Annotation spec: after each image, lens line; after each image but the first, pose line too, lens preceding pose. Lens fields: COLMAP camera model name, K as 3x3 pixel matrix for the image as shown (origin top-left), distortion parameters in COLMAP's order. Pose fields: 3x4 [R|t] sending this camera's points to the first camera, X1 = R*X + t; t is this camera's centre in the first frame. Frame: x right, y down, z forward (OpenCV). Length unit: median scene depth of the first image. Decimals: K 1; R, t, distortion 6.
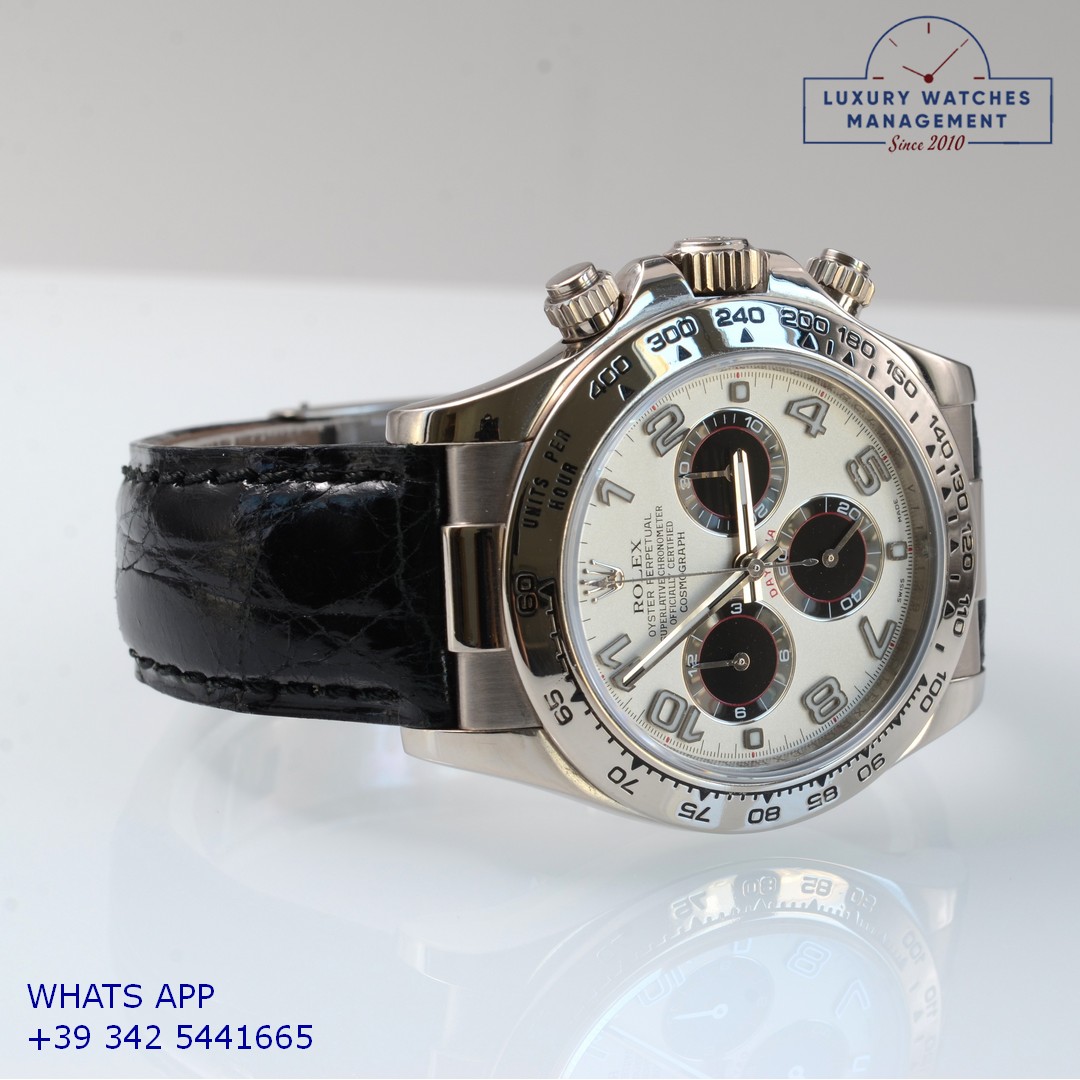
lens RADIAL K [[3913.1, 0, 540.0], [0, 3913.1, 540.0], [0, 0, 1]] dist [0.218378, 1.583427]
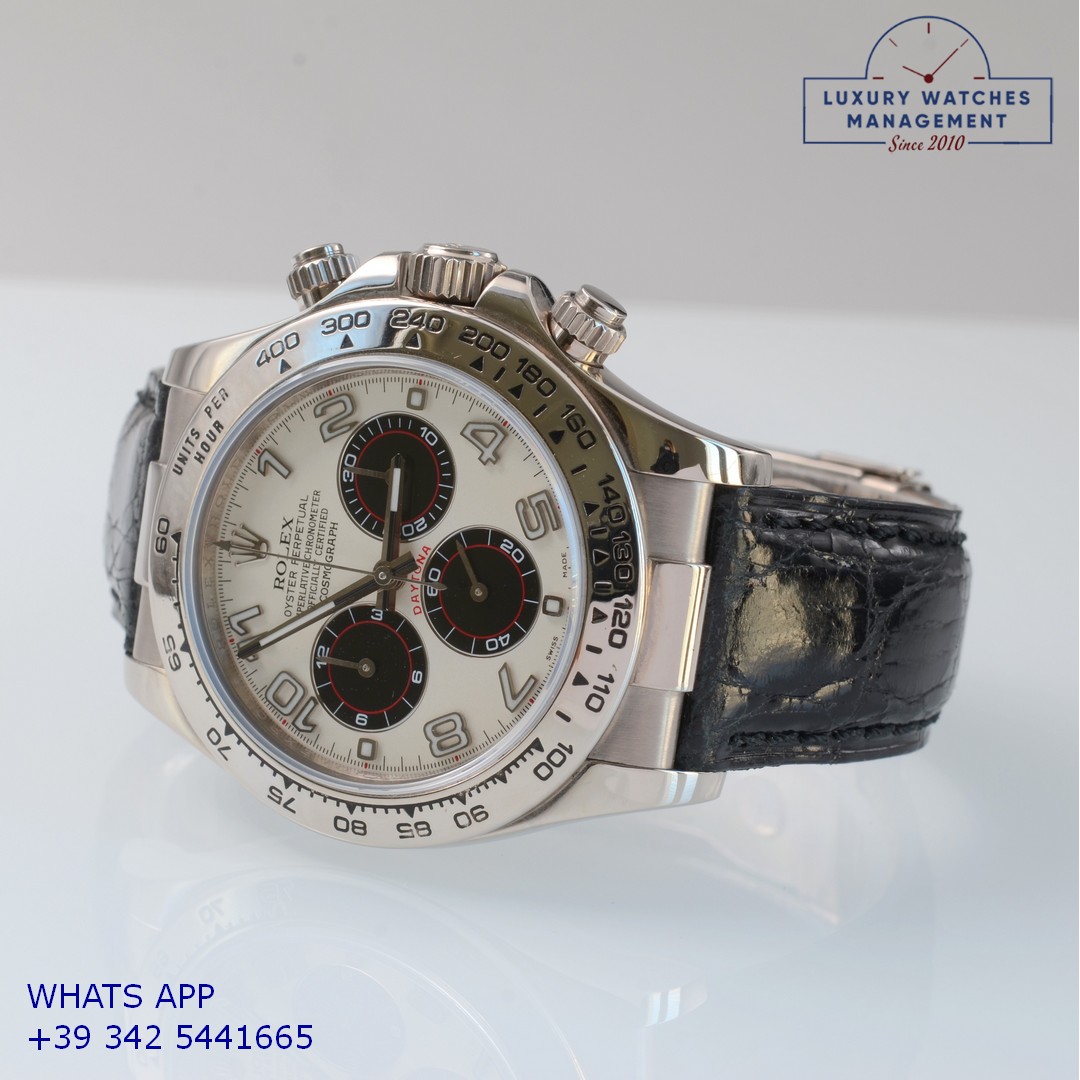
lens RADIAL K [[3913.1, 0, 540.0], [0, 3913.1, 540.0], [0, 0, 1]] dist [0.218378, 1.583427]
pose [[0.632108, 0.208167, -0.746396, 0.811595], [-0.249102, 0.966700, 0.058649, -0.068957], [0.733749, 0.148856, 0.662913, 0.378100]]
